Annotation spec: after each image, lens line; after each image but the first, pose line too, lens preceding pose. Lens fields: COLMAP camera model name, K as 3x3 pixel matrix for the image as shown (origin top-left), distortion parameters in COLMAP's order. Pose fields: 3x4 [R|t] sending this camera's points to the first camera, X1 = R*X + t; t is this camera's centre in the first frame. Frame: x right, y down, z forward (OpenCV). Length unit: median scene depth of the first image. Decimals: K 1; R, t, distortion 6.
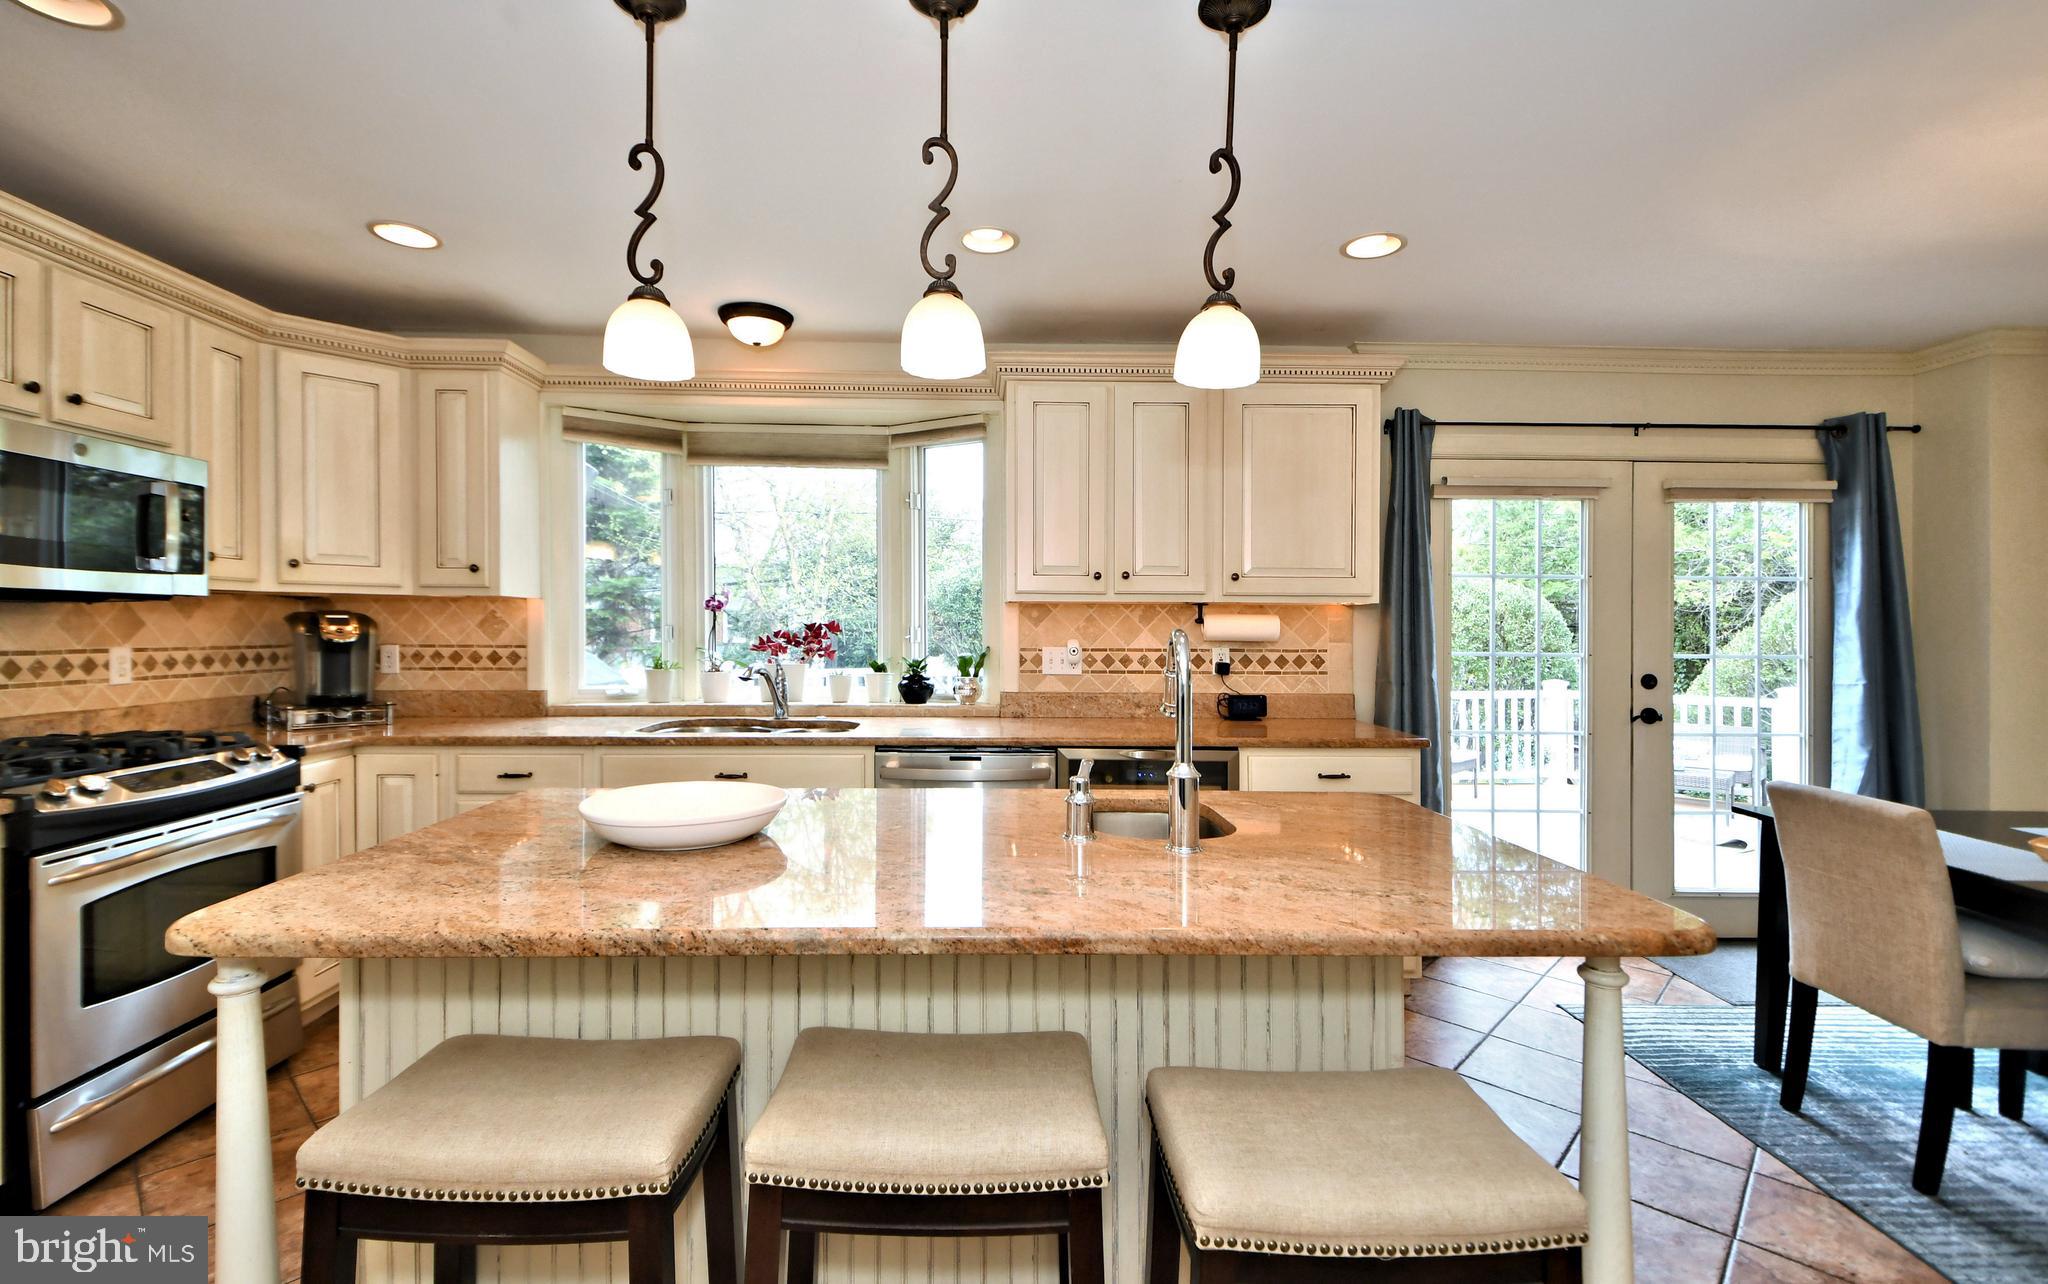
lens RADIAL K [[854.7, 0, 1021.4], [0, 854.7, 629.5], [0, 0, 1]] dist [0.045284, -0.027699]
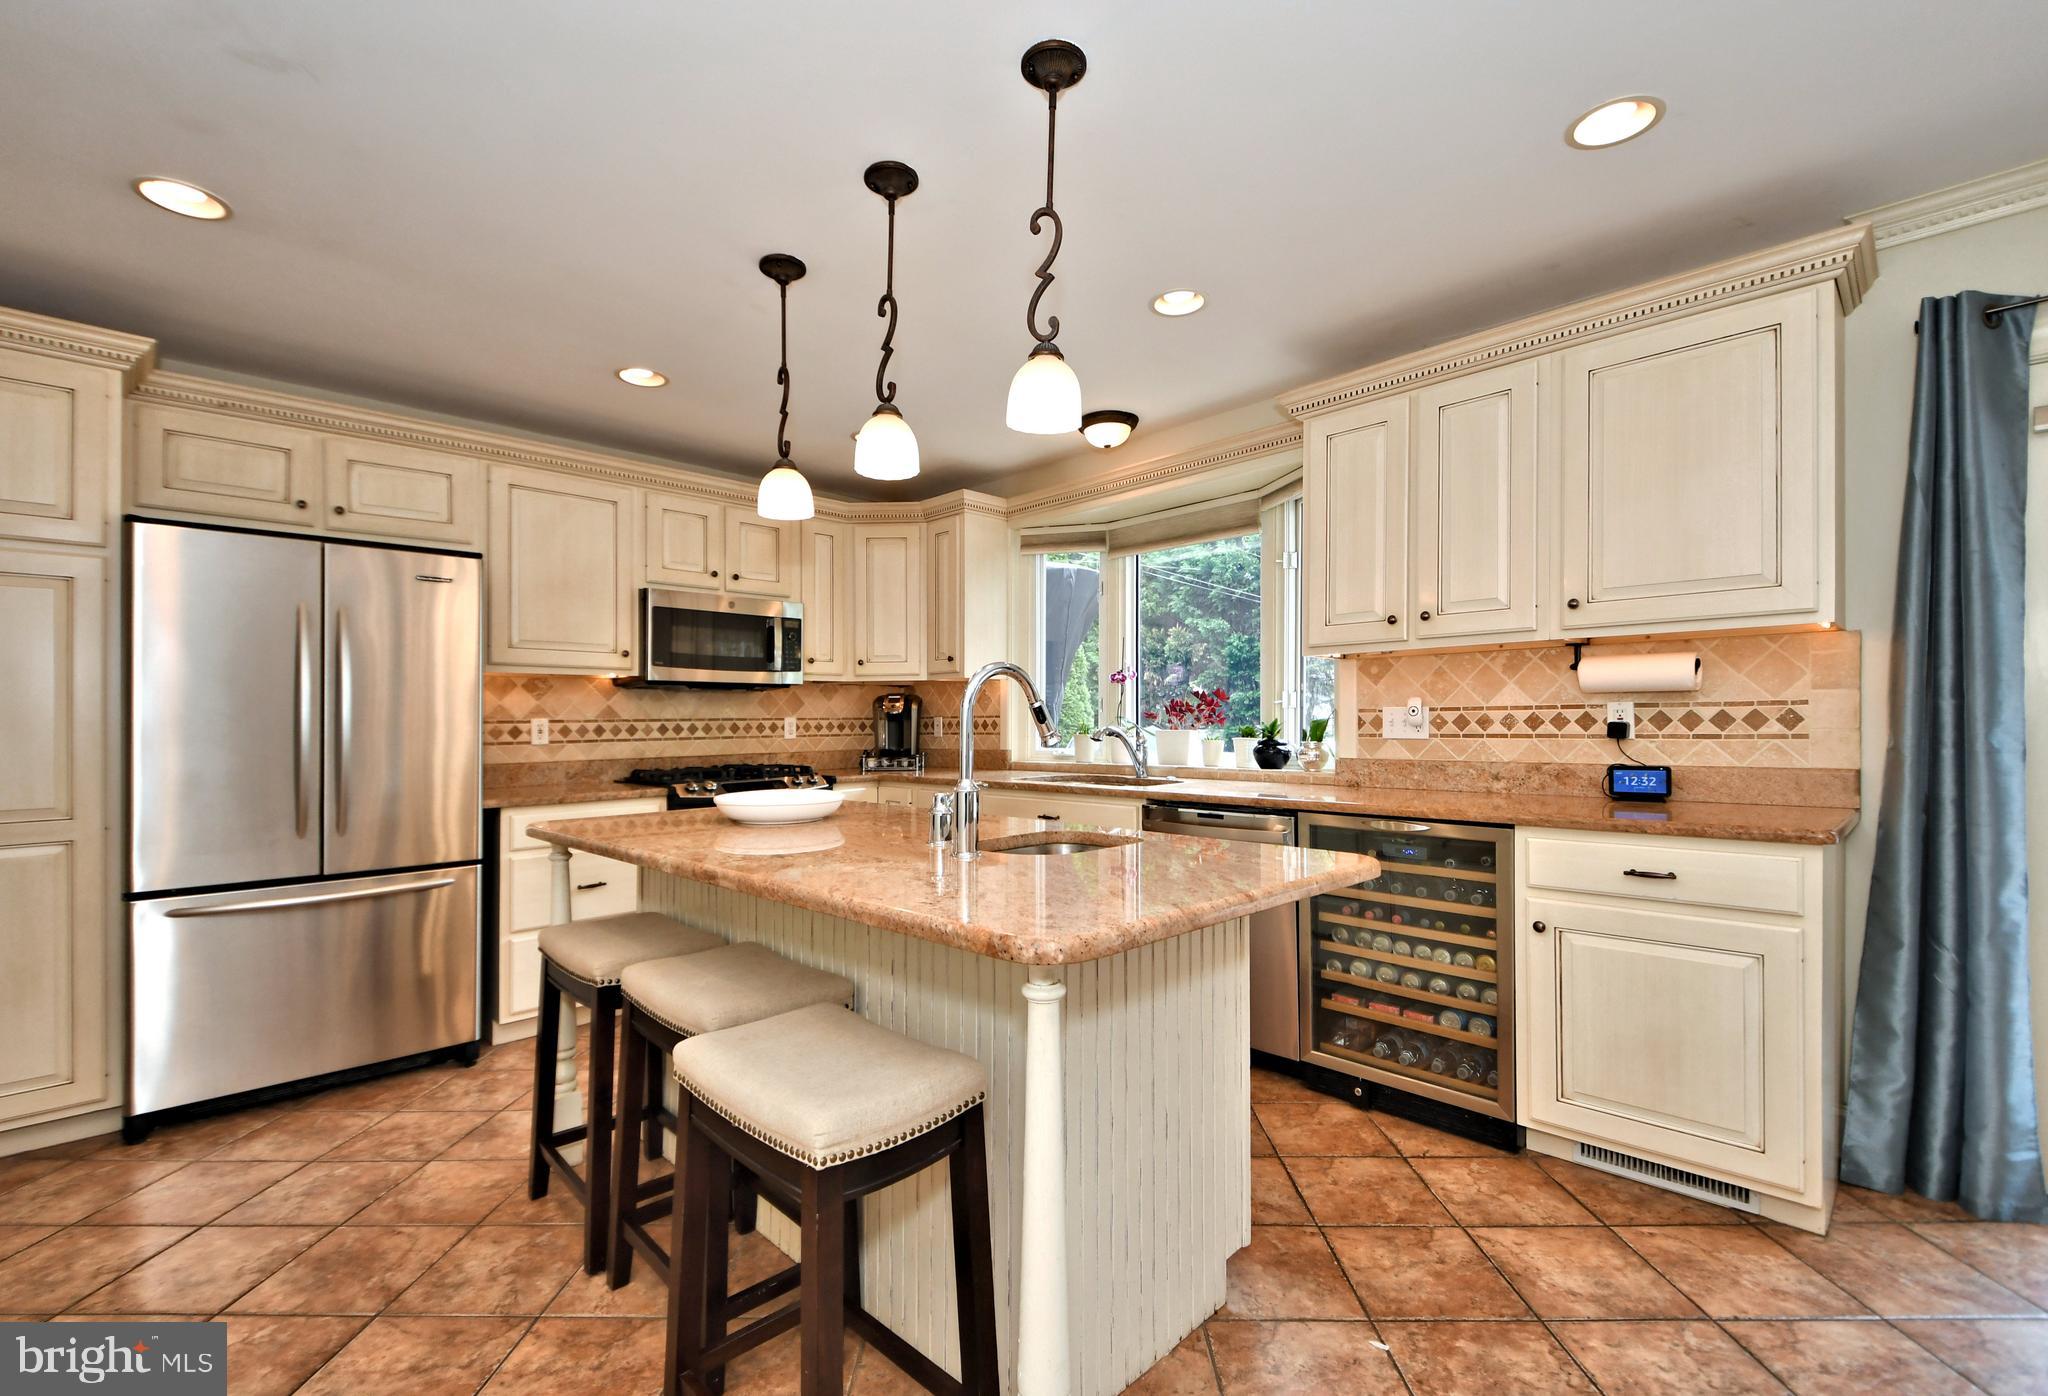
lens RADIAL K [[914.3, 0, 1054.4], [0, 914.3, 714.0], [0, 0, 1]] dist [0.032491, -0.017441]
pose [[0.686030, -0.019980, -0.727298, 0.485860], [0.014706, 0.999799, -0.013595, 0.035845], [0.727424, -0.001368, 0.686187, 0.108702]]
